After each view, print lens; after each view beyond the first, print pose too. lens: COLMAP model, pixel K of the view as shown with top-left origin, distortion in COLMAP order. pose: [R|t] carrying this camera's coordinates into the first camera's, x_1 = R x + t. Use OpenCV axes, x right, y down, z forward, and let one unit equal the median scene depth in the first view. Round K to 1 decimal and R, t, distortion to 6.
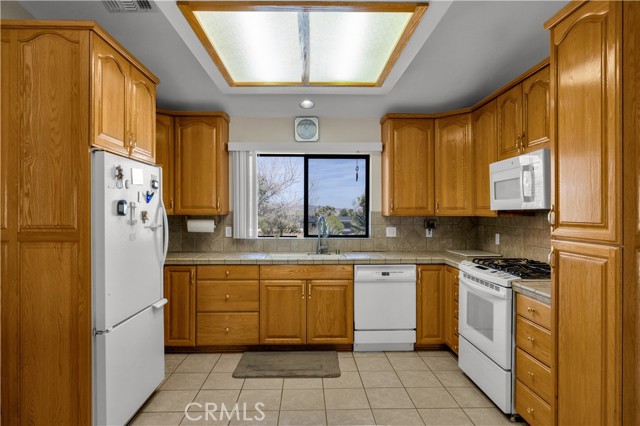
lens RADIAL K [[380.4, 0, 319.3], [0, 380.4, 214.6], [0, 0, 1]] dist [-0.000061, 0.000316]
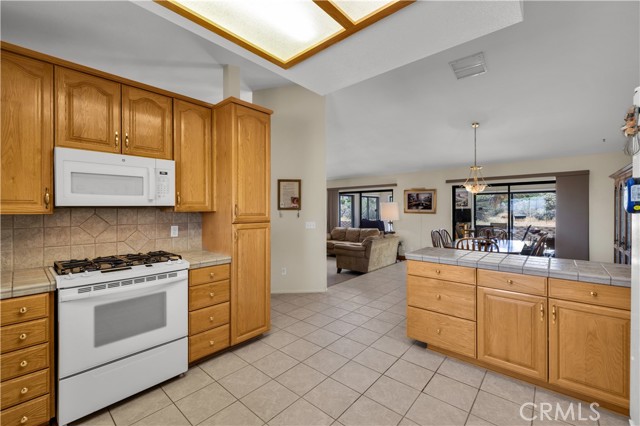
lens RADIAL K [[266.4, 0, 317.3], [0, 266.4, 211.3], [0, 0, 1]] dist [-0.008964, 0.001048]
pose [[-0.739015, -0.000674, 0.673688, -0.267674], [0.006088, 0.999952, 0.007678, 0.000670], [-0.673661, 0.009776, -0.738976, 0.895834]]
